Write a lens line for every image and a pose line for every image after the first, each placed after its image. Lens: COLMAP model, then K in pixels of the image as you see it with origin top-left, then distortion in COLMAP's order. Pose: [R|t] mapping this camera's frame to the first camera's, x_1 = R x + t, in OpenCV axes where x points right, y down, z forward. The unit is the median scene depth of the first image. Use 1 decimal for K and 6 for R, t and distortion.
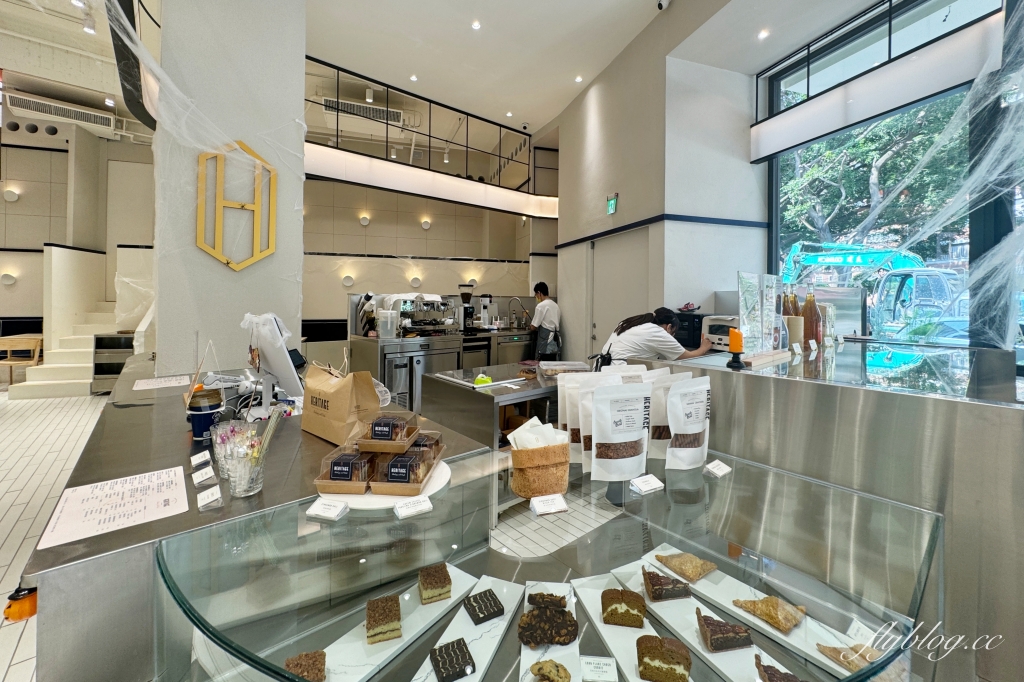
lens RADIAL K [[411.0, 0, 513.2], [0, 411.0, 299.3], [0, 0, 1]] dist [0.001479, -0.000251]
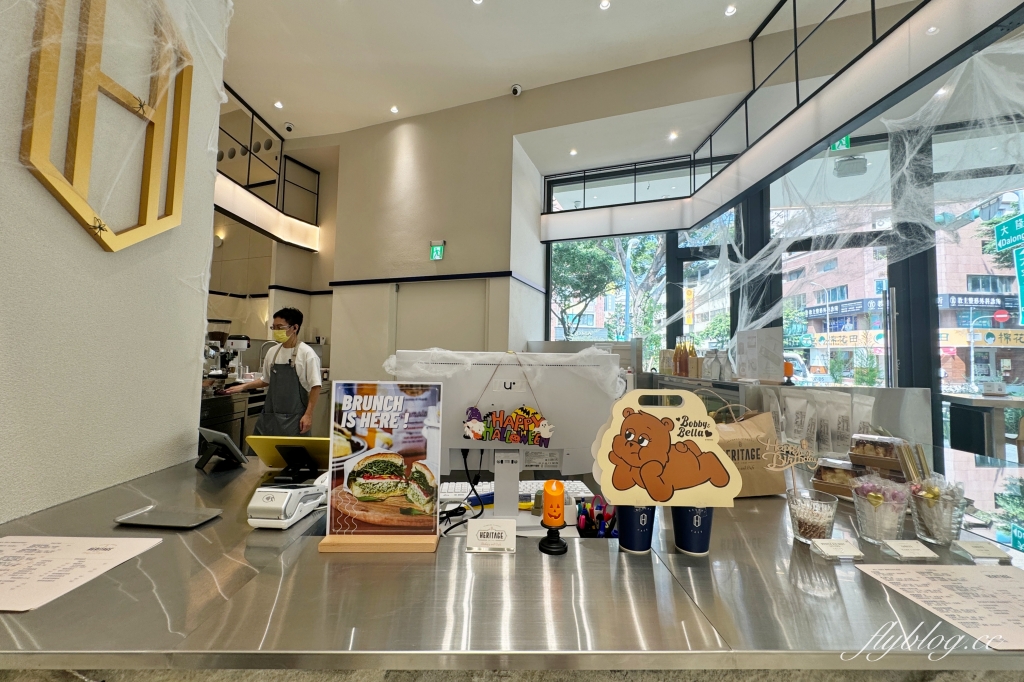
lens RADIAL K [[411.0, 0, 512.1], [0, 411.0, 336.2], [0, 0, 1]] dist [0.001479, -0.000251]
pose [[0.630949, 0.044476, 0.774548, -1.528850], [-0.015251, 0.998874, -0.044933, 0.067739], [-0.775674, 0.016539, 0.630917, 0.876838]]
